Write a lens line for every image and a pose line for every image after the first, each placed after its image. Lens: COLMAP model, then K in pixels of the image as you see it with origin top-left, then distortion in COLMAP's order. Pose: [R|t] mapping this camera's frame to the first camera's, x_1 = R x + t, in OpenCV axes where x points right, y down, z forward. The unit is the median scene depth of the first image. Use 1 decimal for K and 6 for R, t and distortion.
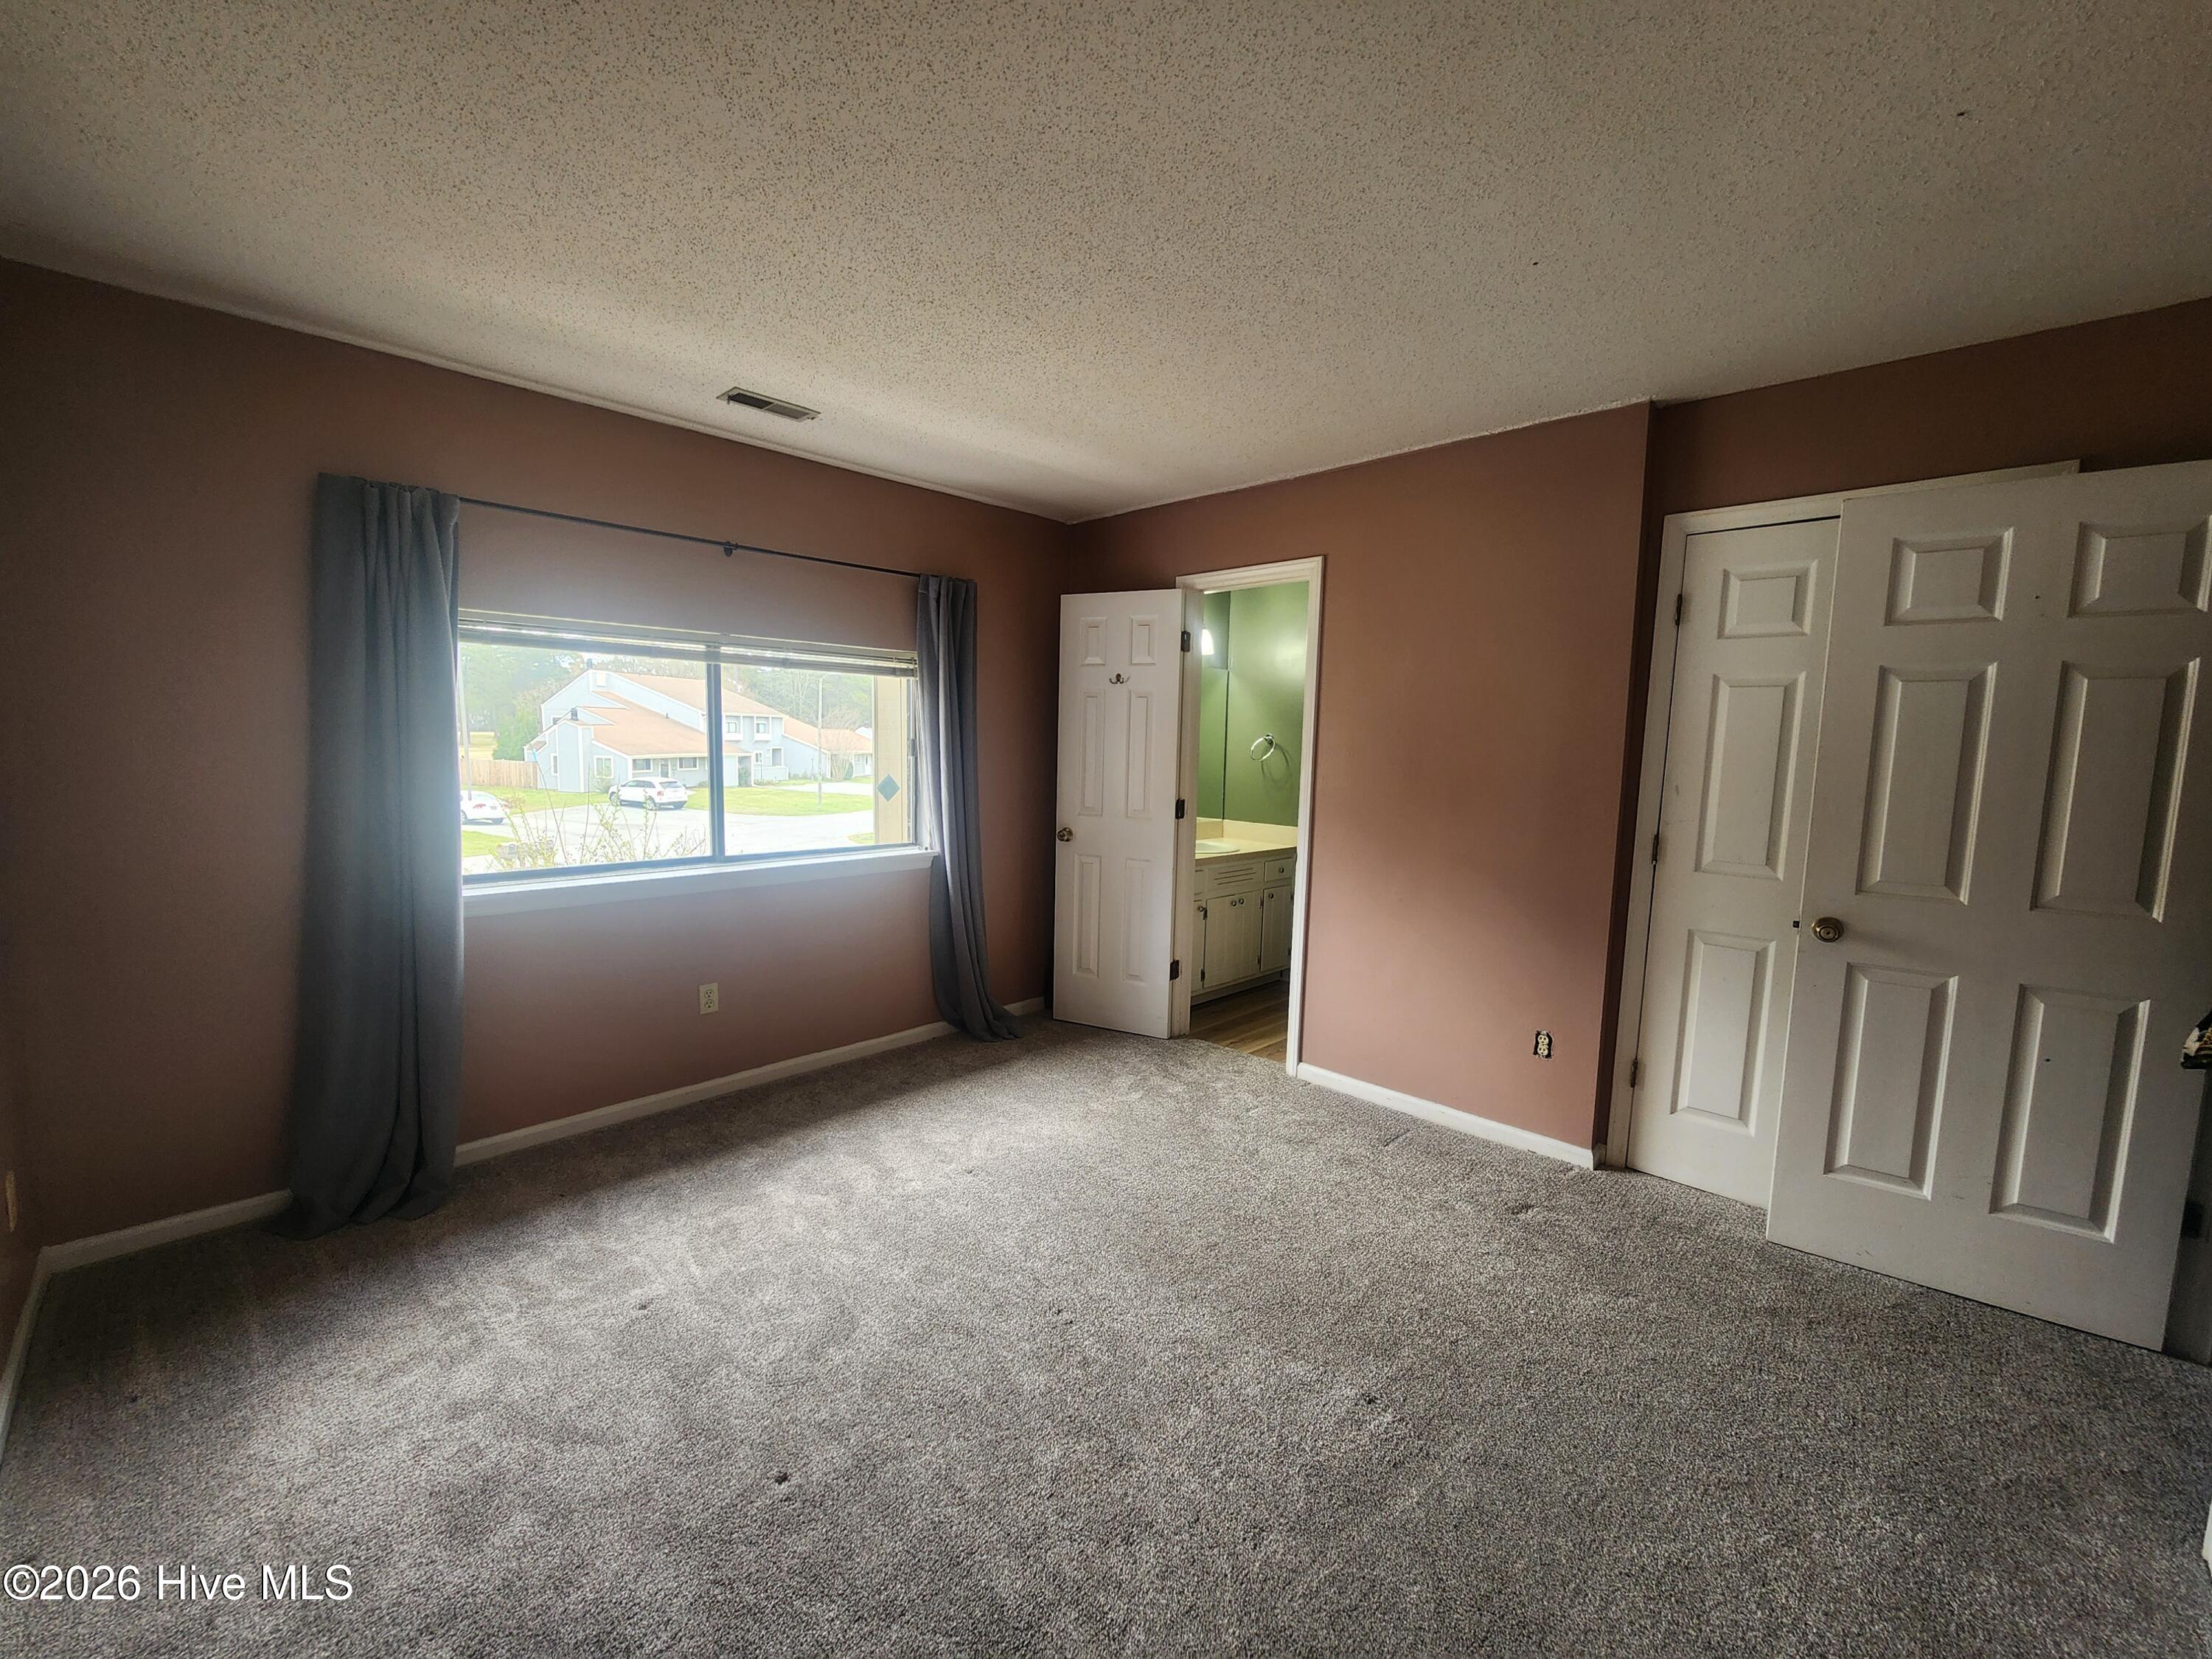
lens RADIAL K [[891.2, 0, 1102.8], [0, 891.2, 828.0], [0, 0, 1]] dist [-0.000337, -0.000007]
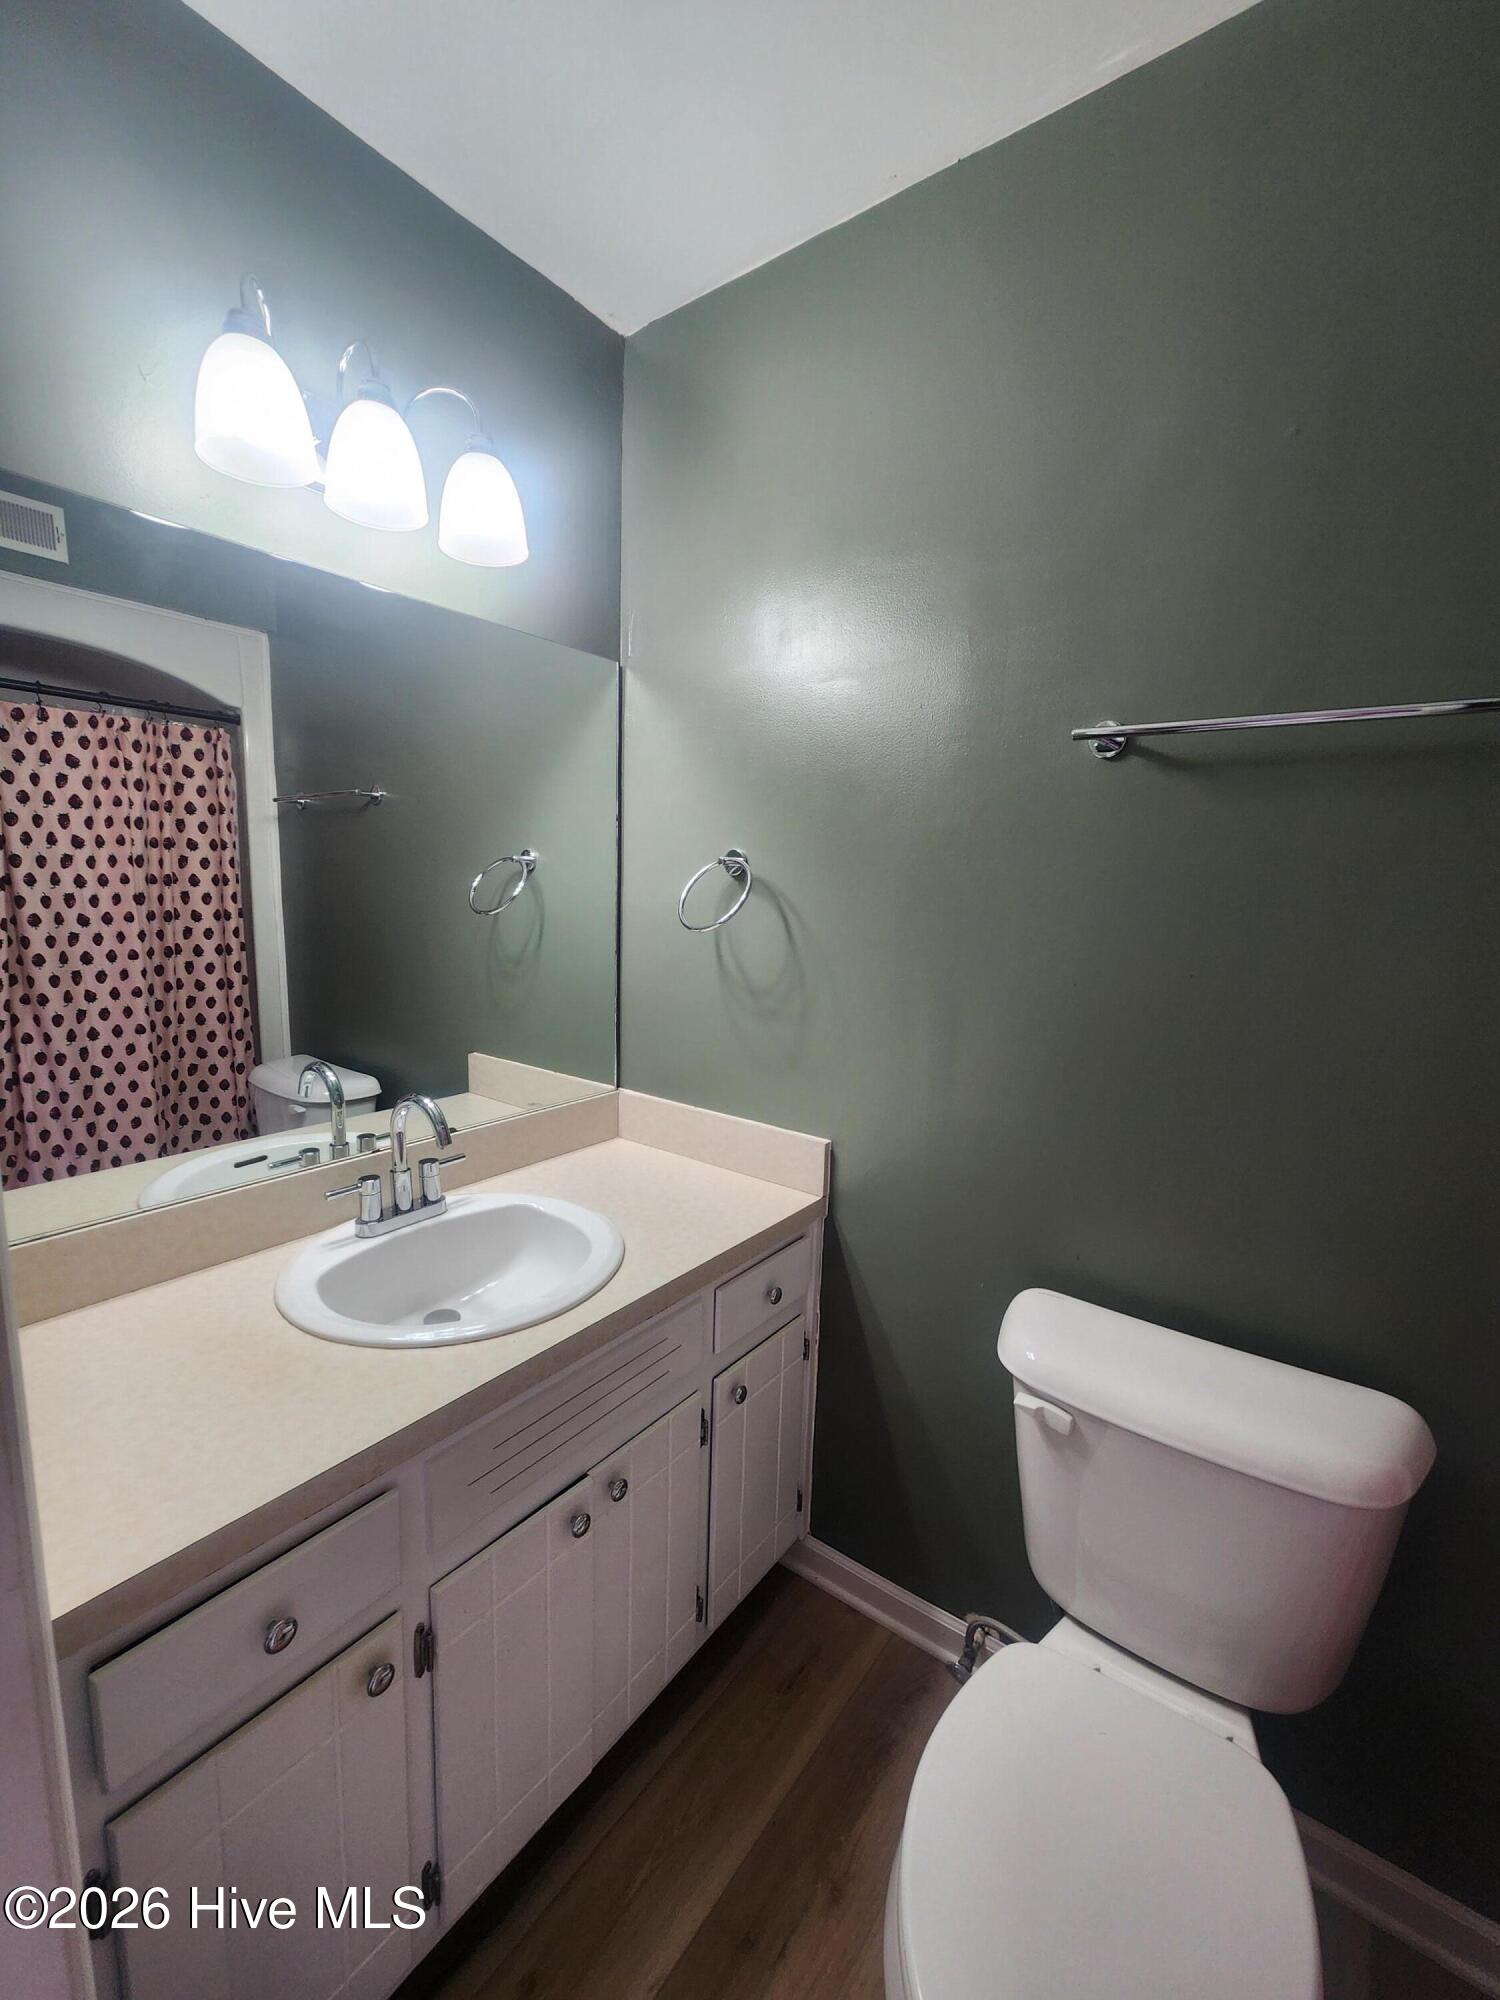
lens RADIAL K [[805.7, 0, 750.2], [0, 805.7, 1004.8], [0, 0, 1]] dist [-0.000337, -0.000007]
pose [[0.988659, -0.012049, 0.149693, 0.146482], [0.004979, 0.998858, 0.047515, -0.061743], [-0.150095, -0.046230, 0.987590, 0.702877]]
